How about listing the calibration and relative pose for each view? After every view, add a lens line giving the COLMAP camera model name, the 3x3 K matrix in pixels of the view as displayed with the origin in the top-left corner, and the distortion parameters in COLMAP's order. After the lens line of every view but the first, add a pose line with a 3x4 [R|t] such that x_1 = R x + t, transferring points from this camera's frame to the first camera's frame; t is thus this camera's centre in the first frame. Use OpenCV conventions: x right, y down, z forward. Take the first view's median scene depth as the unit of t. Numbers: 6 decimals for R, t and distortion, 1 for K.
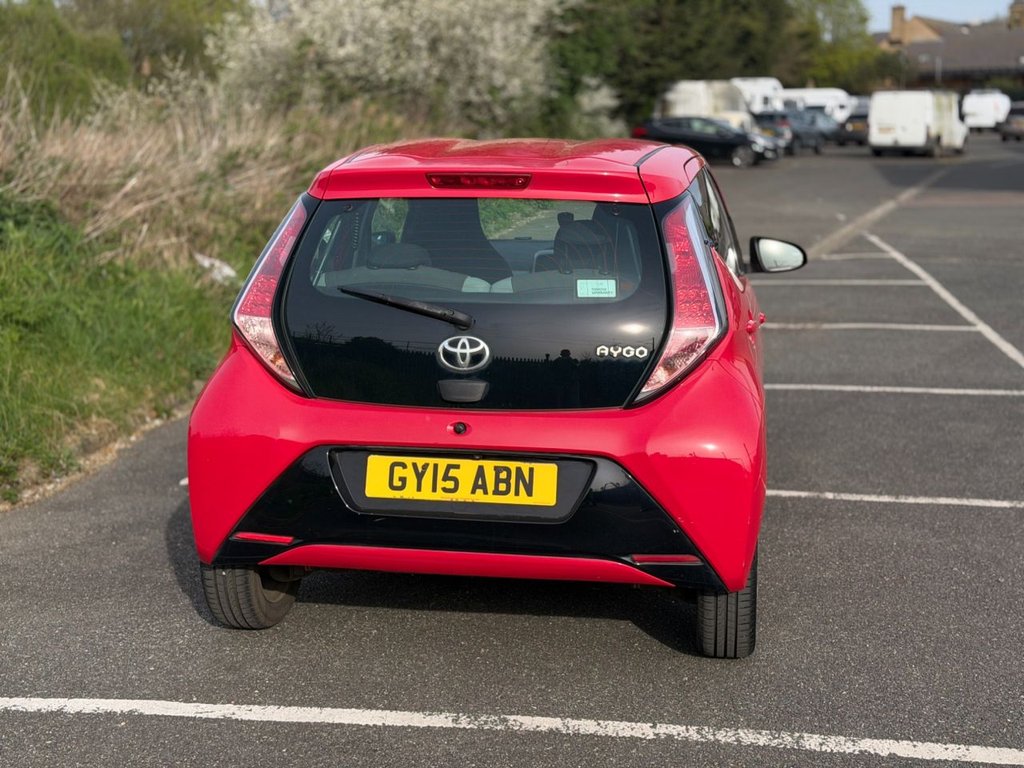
lens RADIAL K [[1427.9, 0, 522.0], [0, 1427.9, 381.9], [0, 0, 1]] dist [0.125695, 0.000000]
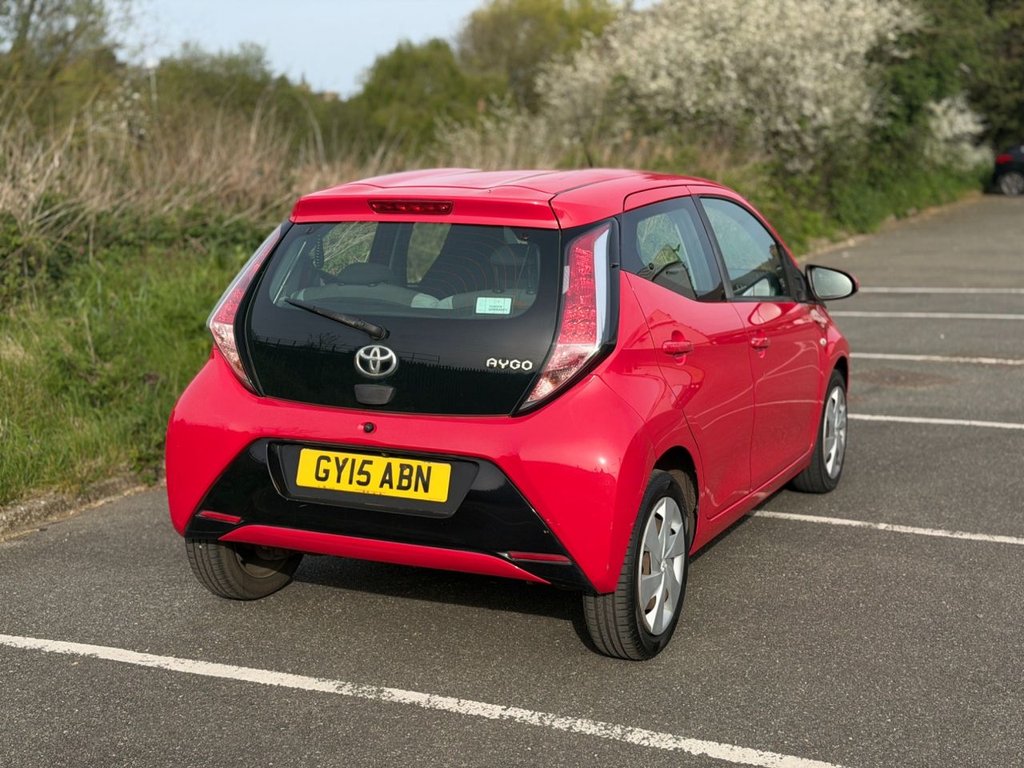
lens RADIAL K [[1427.9, 0, 513.9], [0, 1427.9, 383.7], [0, 0, 1]] dist [0.125695, 0.000000]
pose [[0.961594, 0.037619, -0.271885, 0.355599], [-0.042987, 0.998980, -0.013812, 0.008330], [0.271088, 0.024969, 0.962231, -0.043702]]
